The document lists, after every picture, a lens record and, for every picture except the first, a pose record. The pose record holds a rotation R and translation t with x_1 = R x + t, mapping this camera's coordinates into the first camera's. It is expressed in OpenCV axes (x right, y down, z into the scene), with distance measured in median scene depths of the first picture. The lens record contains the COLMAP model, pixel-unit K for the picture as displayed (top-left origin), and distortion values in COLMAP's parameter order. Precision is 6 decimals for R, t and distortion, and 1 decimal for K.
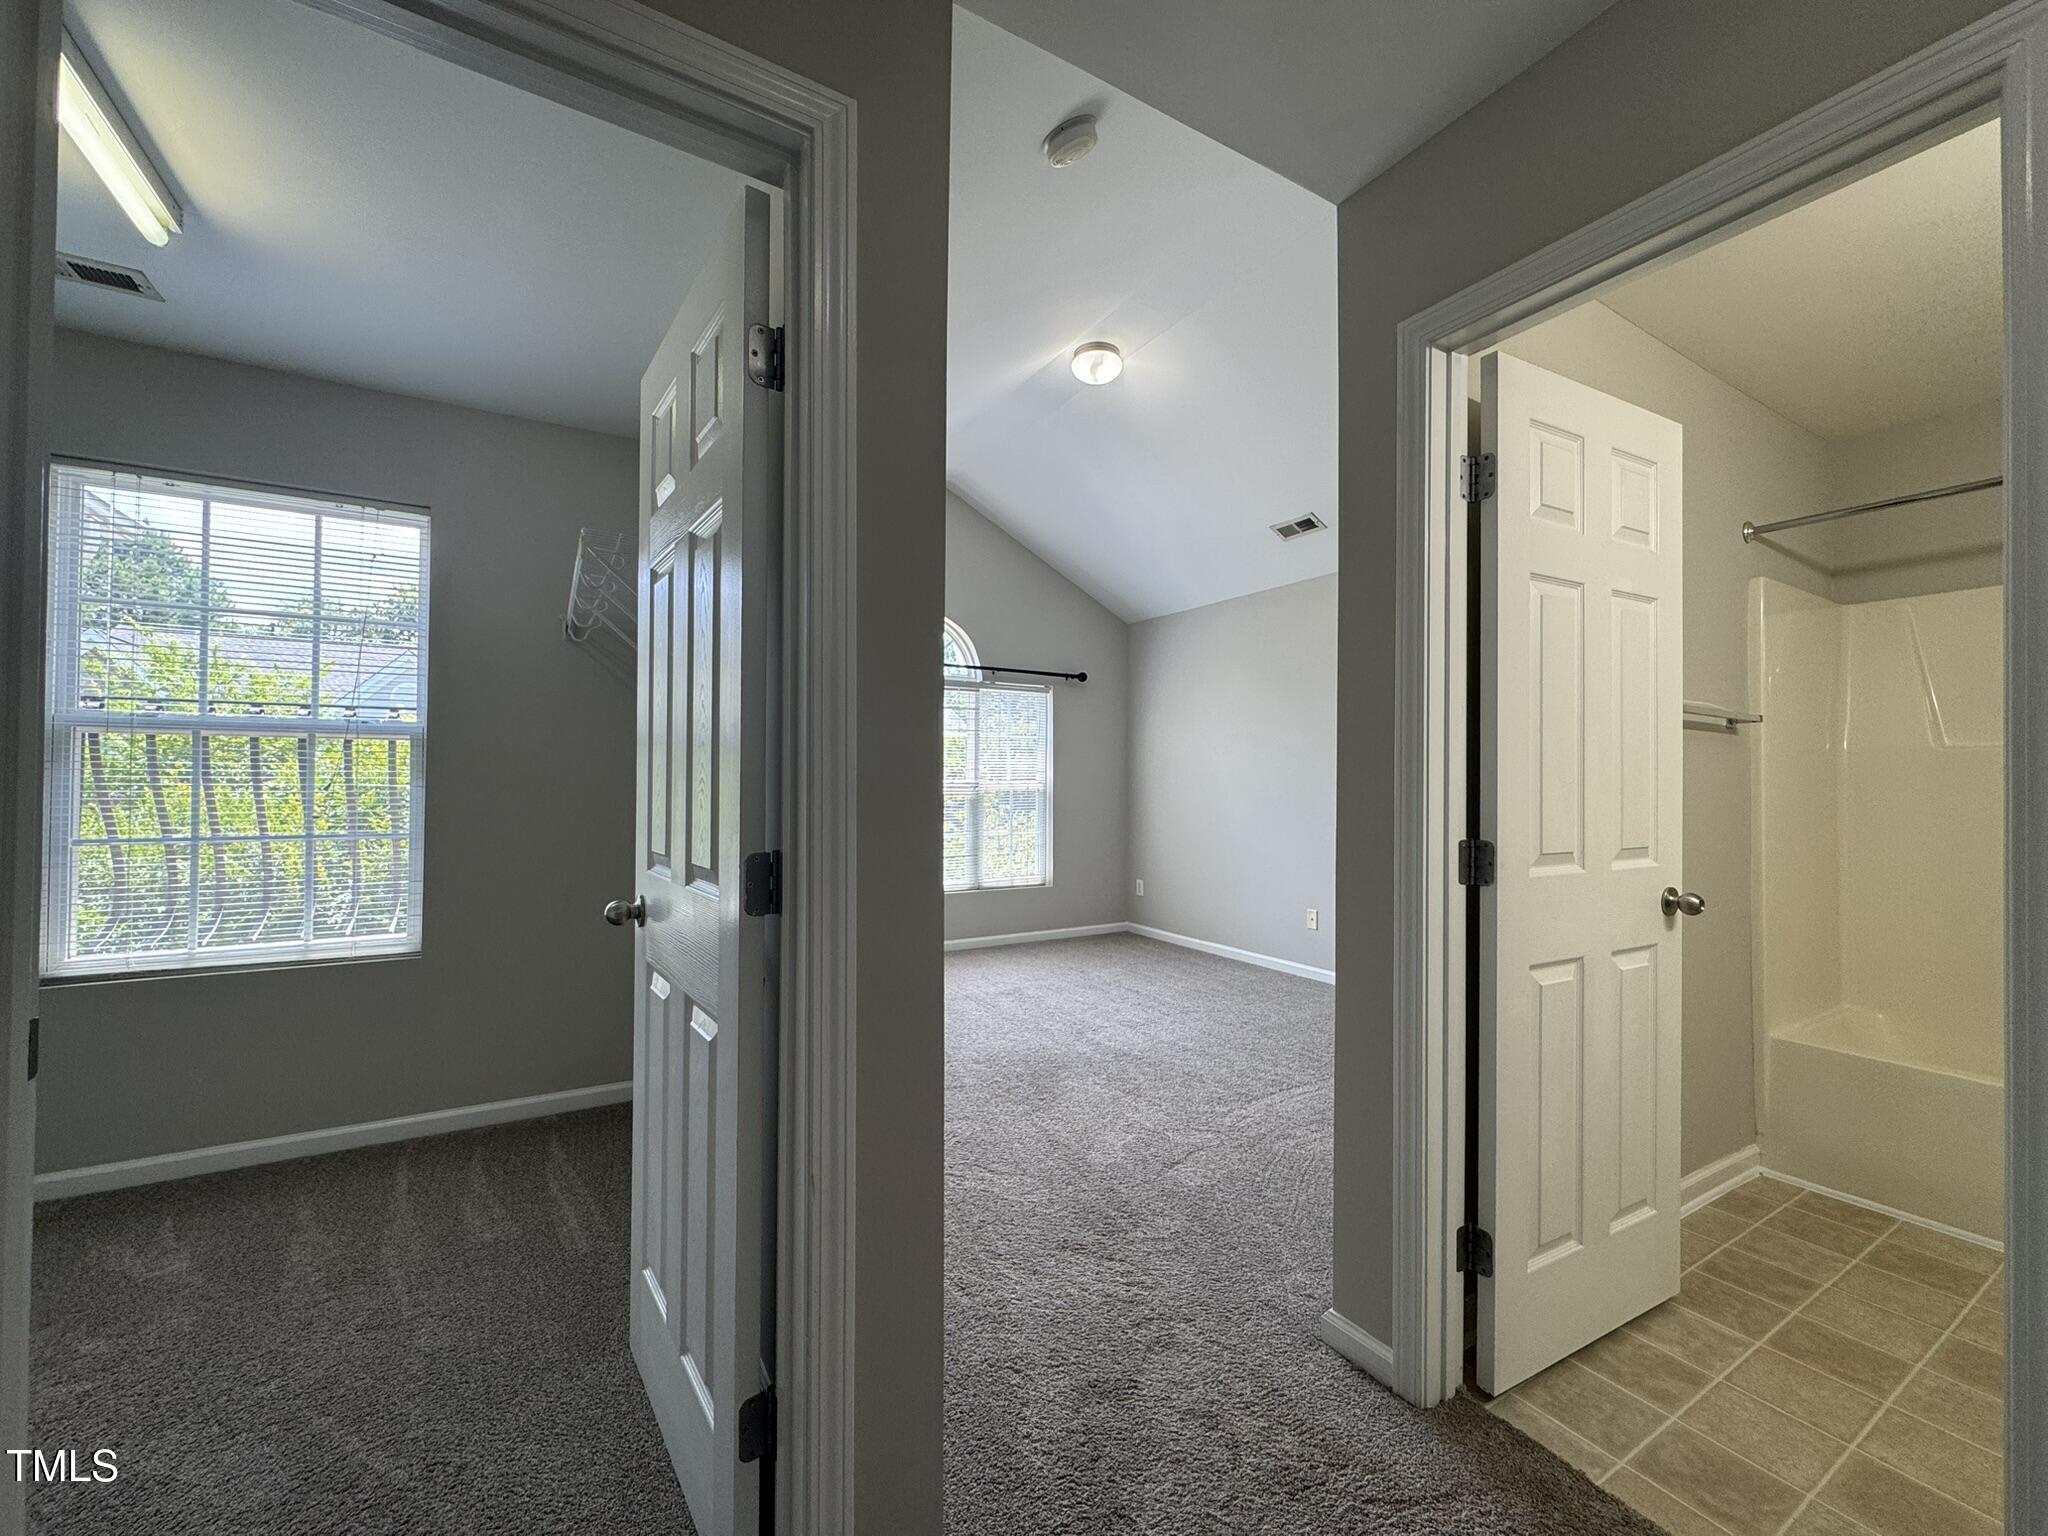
lens RADIAL K [[816.4, 0, 1017.4], [0, 816.4, 773.2], [0, 0, 1]] dist [-0.002095, 0.000393]
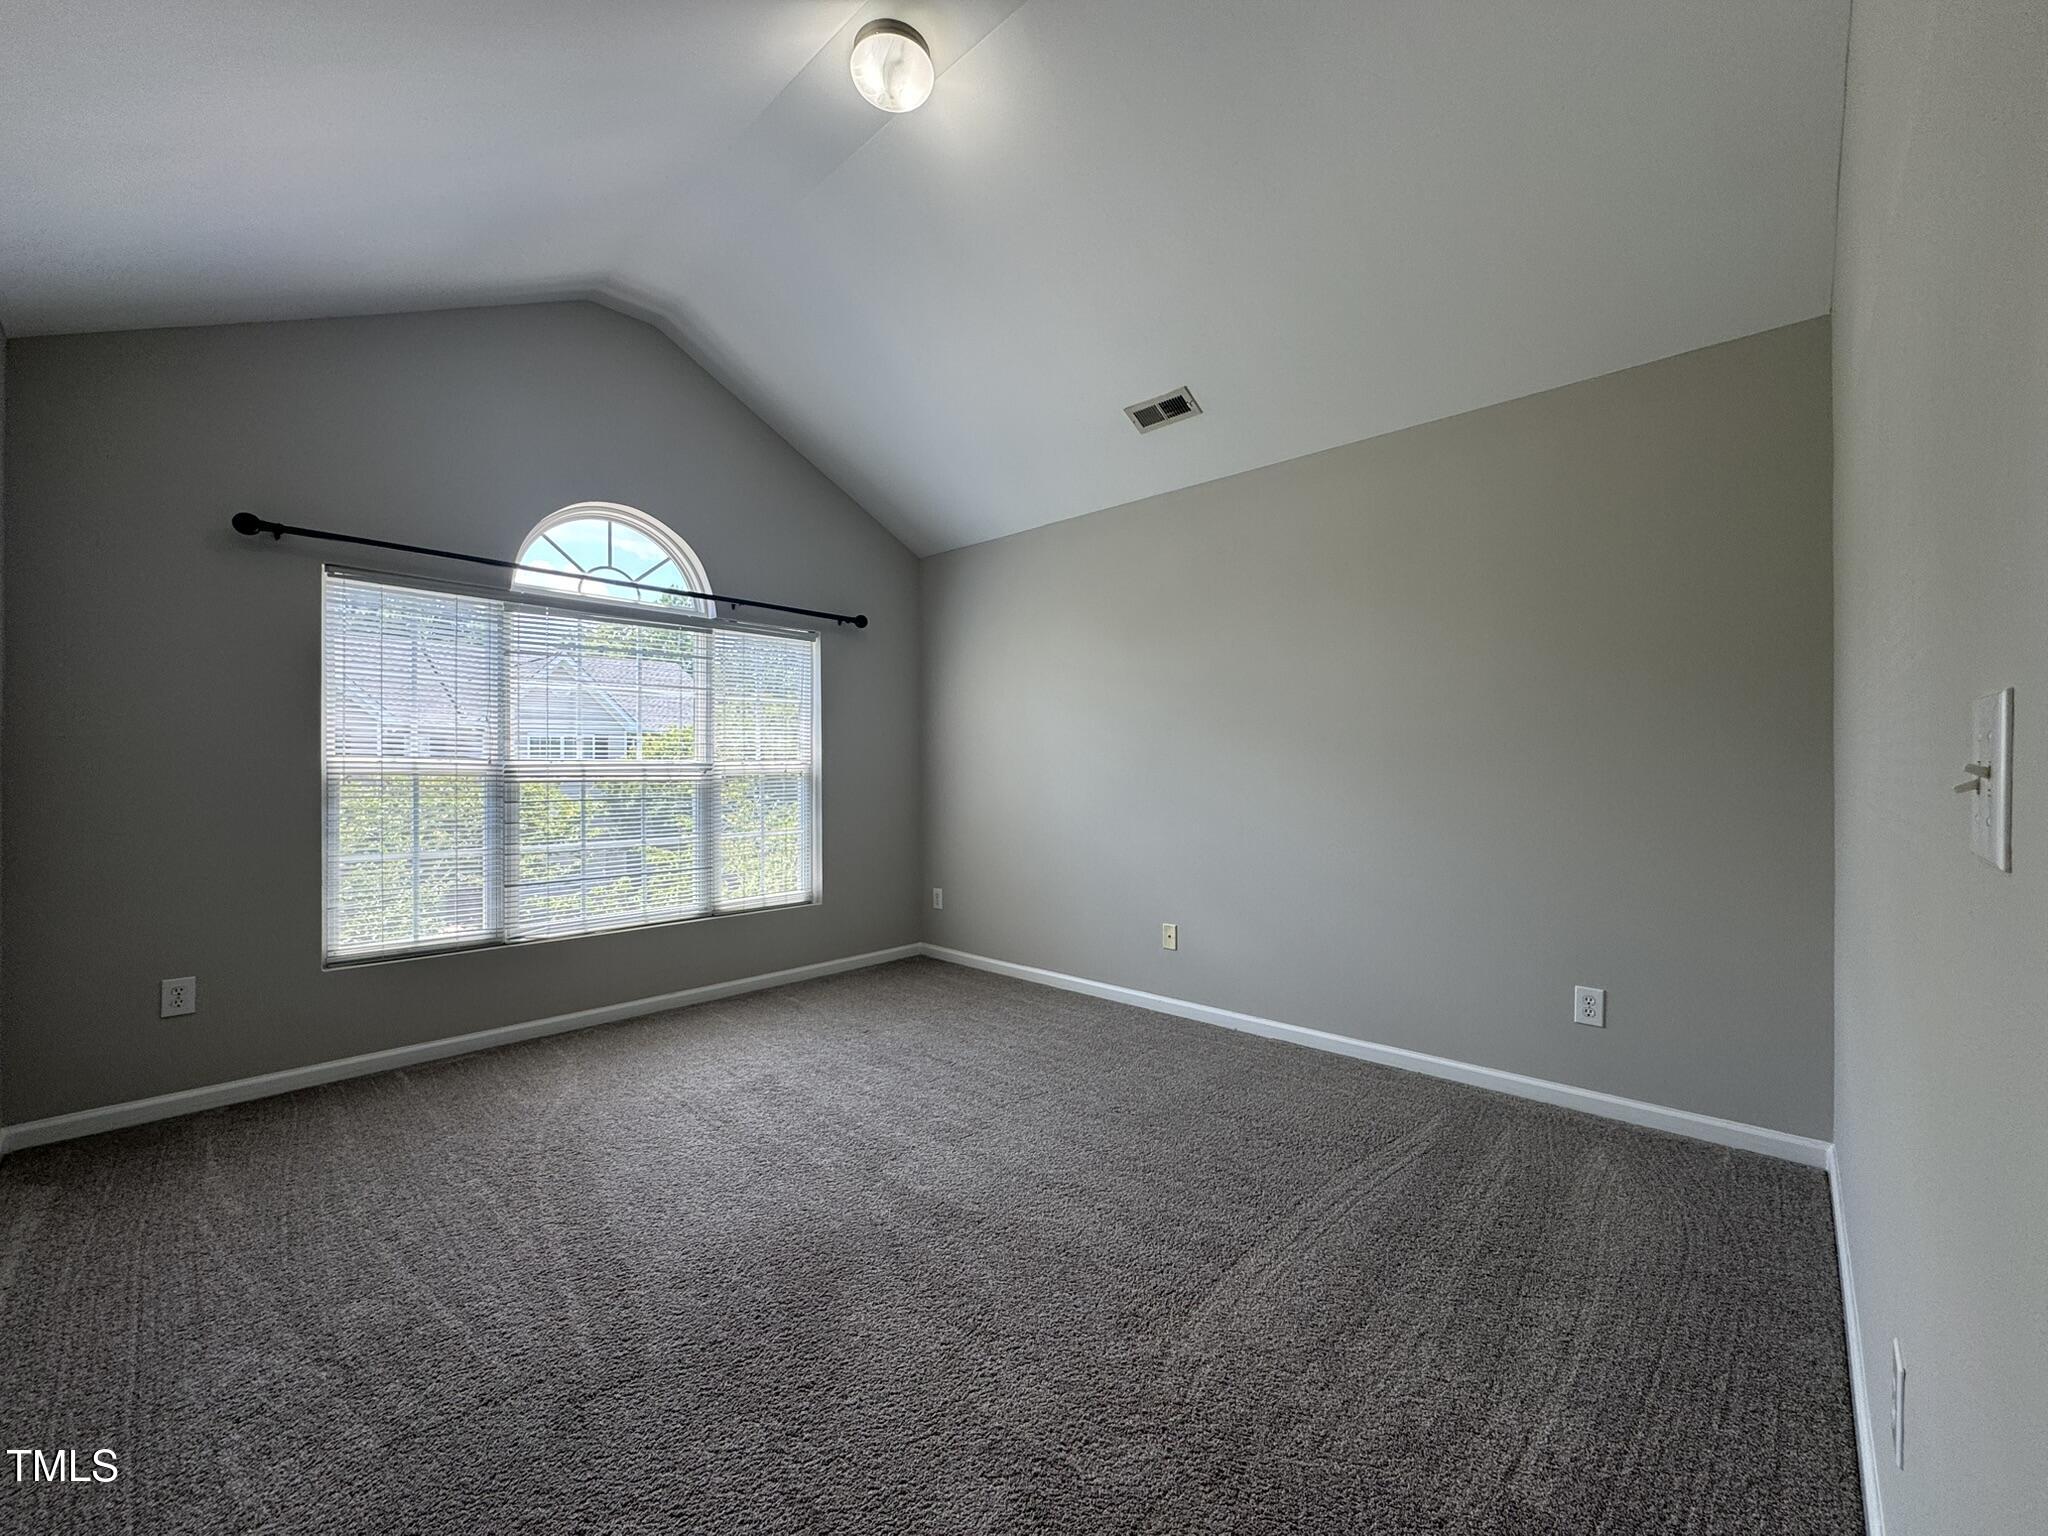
lens RADIAL K [[816.4, 0, 1022.3], [0, 816.4, 766.5], [0, 0, 1]] dist [-0.002095, 0.000393]
pose [[0.959212, -0.007259, 0.282595, 0.010015], [0.004953, 0.999948, 0.008875, 0.009923], [-0.282645, -0.007113, 0.959198, 0.264440]]
